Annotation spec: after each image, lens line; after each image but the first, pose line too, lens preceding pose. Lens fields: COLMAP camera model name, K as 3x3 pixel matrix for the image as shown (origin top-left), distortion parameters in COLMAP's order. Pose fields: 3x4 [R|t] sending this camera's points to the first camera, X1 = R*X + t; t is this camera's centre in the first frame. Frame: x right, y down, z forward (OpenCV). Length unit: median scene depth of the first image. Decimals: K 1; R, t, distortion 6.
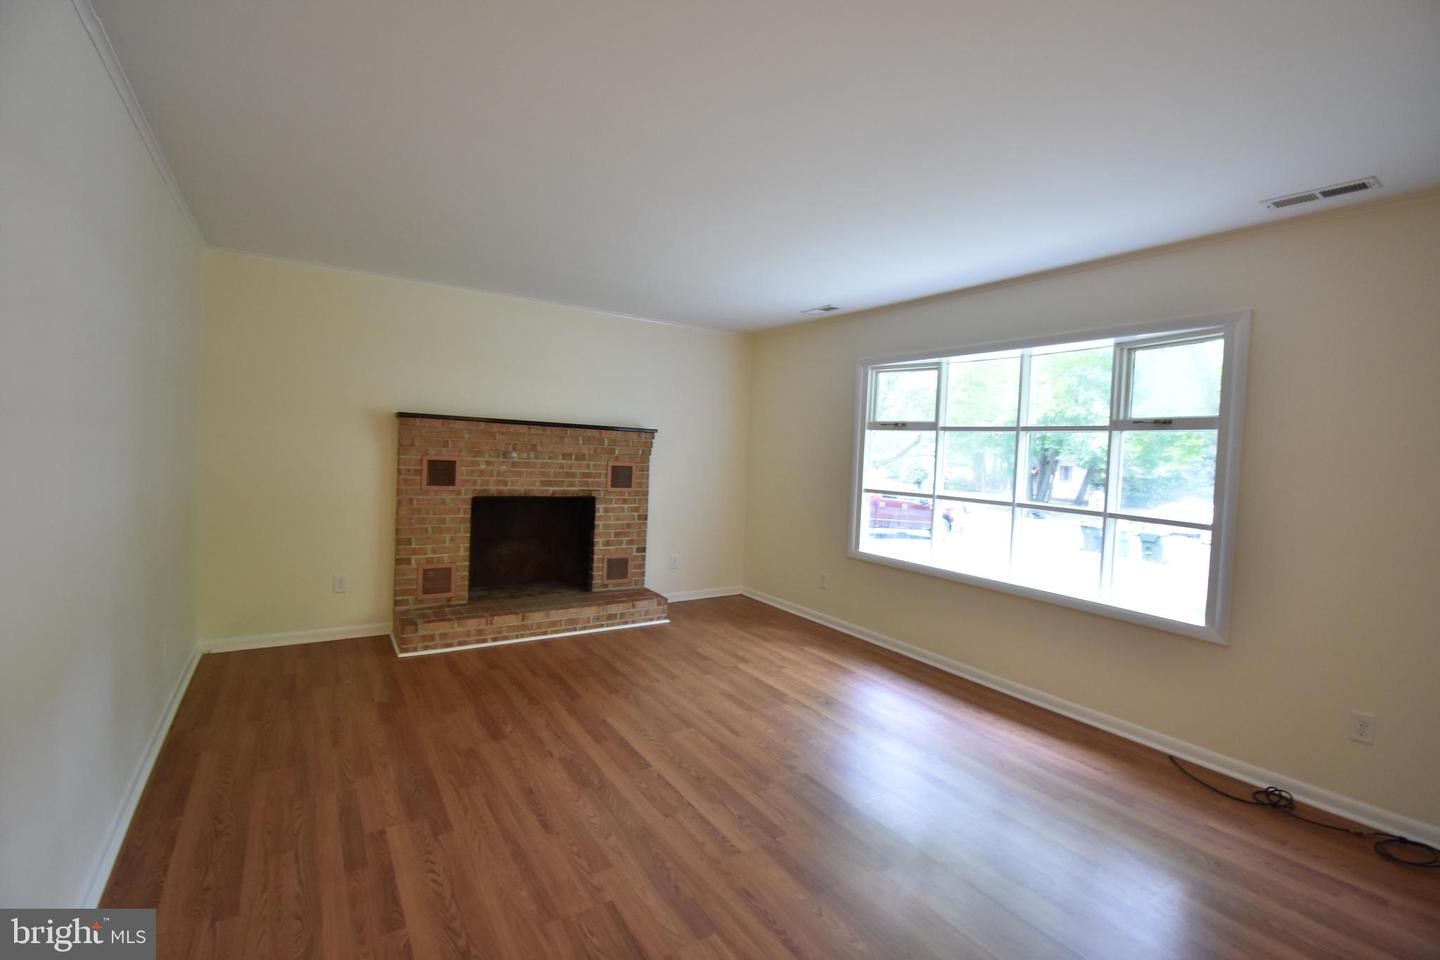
lens RADIAL K [[635.8, 0, 728.3], [0, 635.8, 474.3], [0, 0, 1]] dist [0.023906, -0.028524]
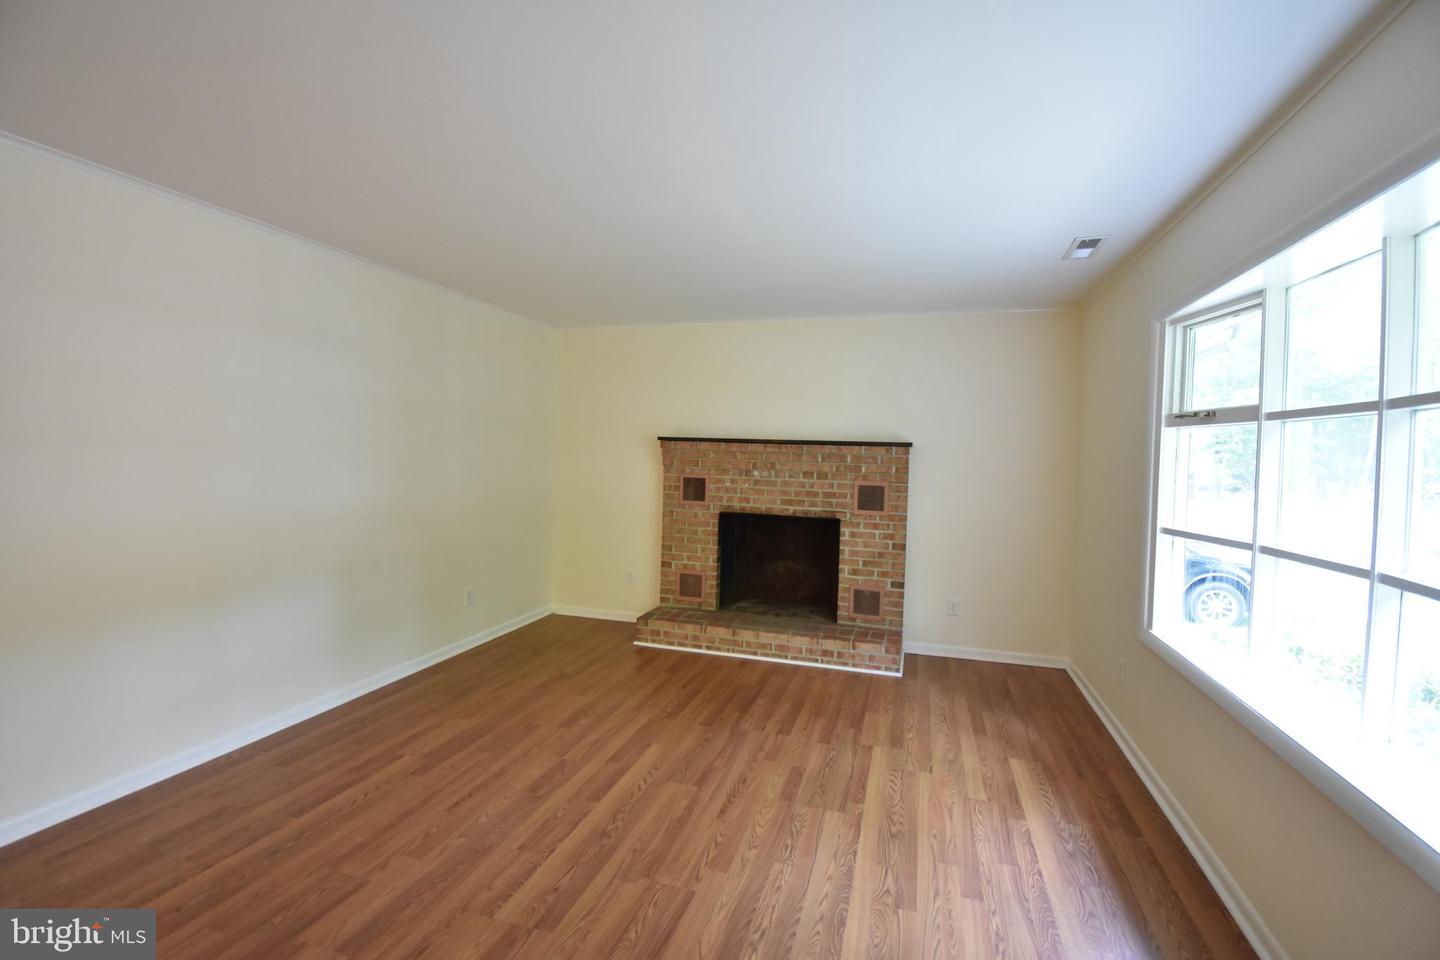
lens RADIAL K [[635.8, 0, 728.3], [0, 635.8, 474.3], [0, 0, 1]] dist [0.023906, -0.028524]
pose [[0.635695, -0.003876, -0.771930, 0.429347], [-0.027208, 0.999254, -0.027424, 0.000608], [0.771460, 0.038436, 0.635115, 0.320169]]
